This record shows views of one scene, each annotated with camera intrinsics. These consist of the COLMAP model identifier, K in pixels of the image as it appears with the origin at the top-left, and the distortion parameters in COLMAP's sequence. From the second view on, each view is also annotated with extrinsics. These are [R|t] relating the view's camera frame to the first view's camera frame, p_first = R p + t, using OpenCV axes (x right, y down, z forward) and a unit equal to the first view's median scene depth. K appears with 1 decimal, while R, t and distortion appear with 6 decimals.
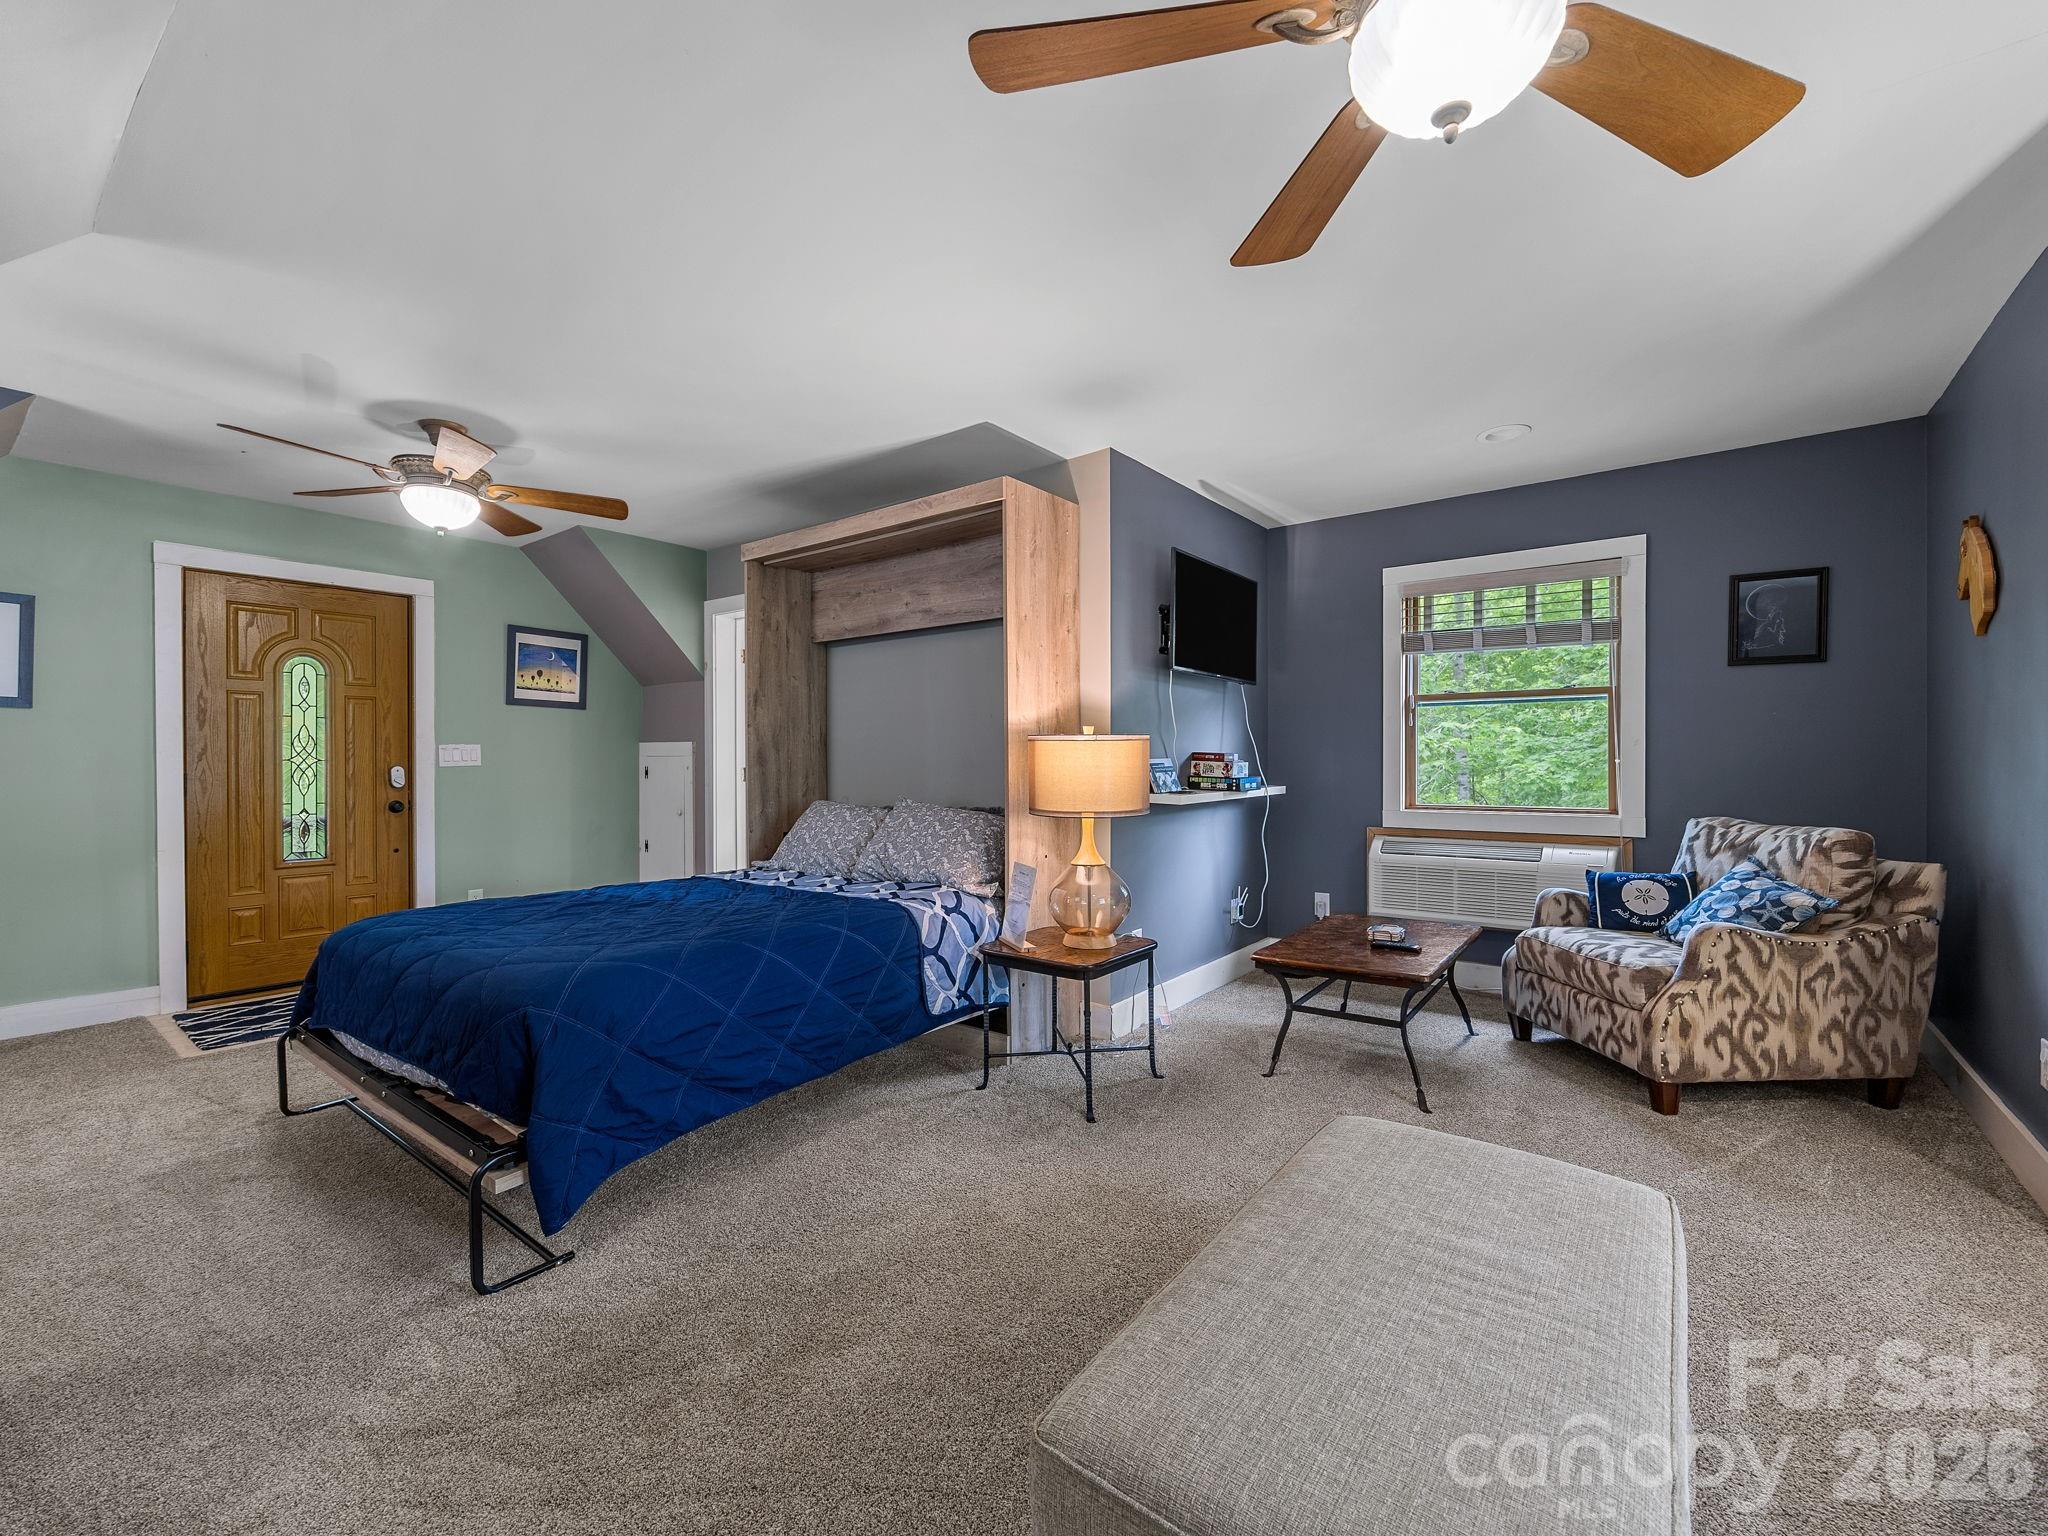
lens RADIAL K [[870.7, 0, 1034.5], [0, 870.7, 765.7], [0, 0, 1]] dist [0.001751, 0.000143]
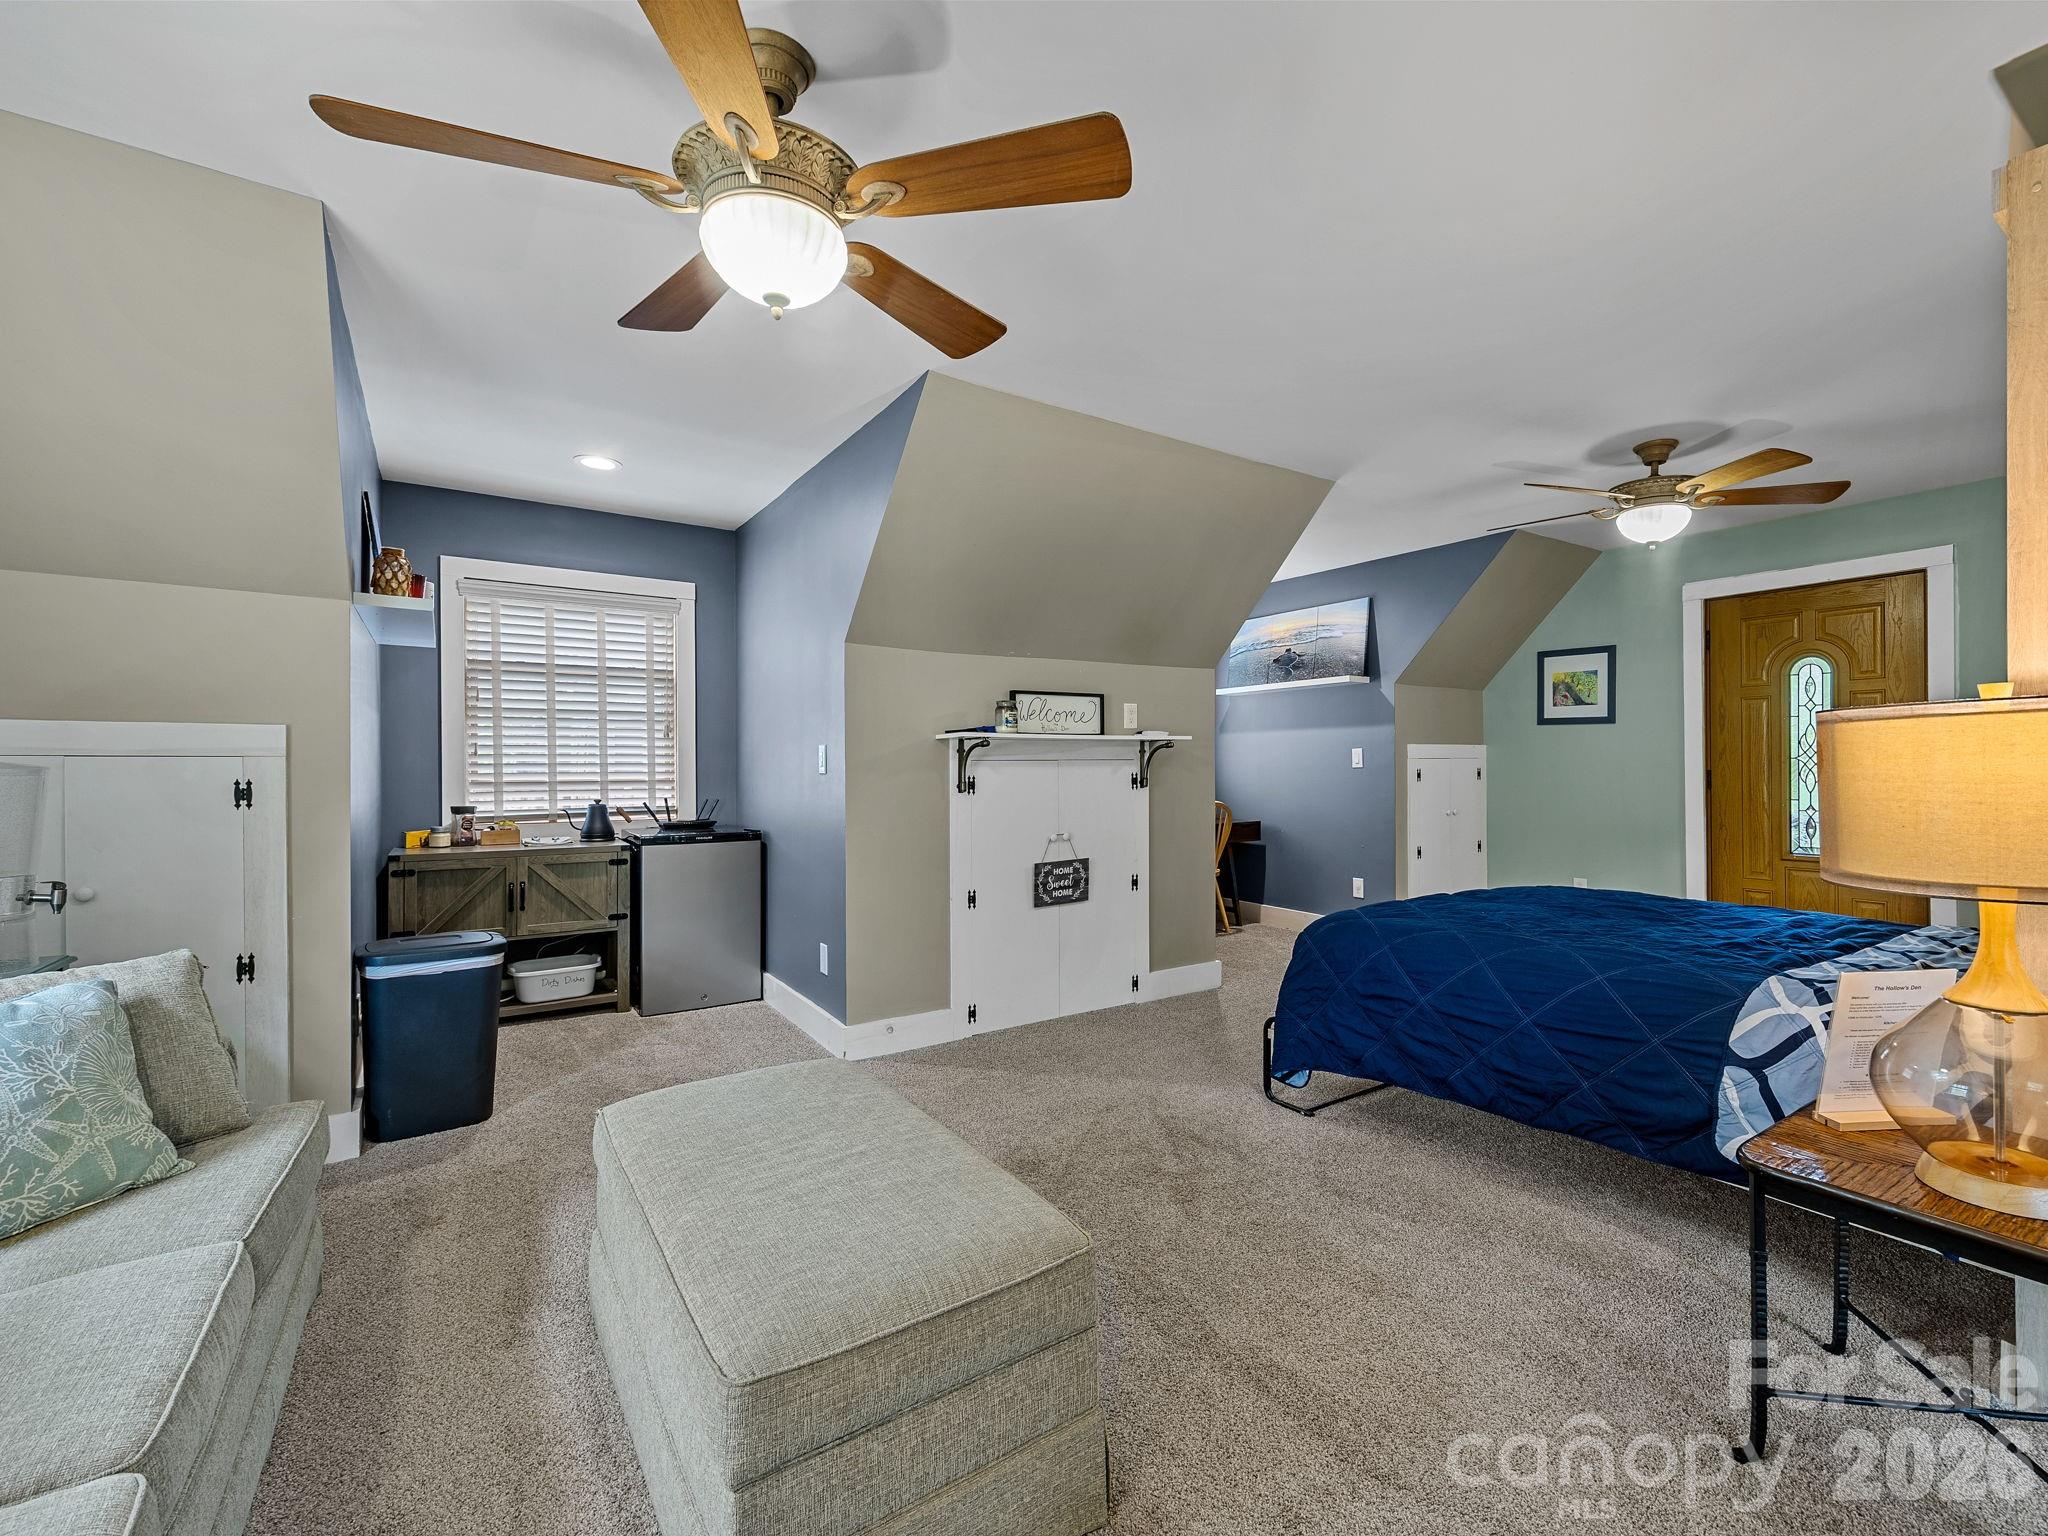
lens RADIAL K [[870.7, 0, 1034.5], [0, 870.7, 765.7], [0, 0, 1]] dist [0.001751, 0.000143]
pose [[-0.330437, 0.006473, -0.943806, 0.530185], [0.002243, 0.999979, 0.006073, -0.007144], [0.943825, -0.000110, -0.330445, 0.587081]]
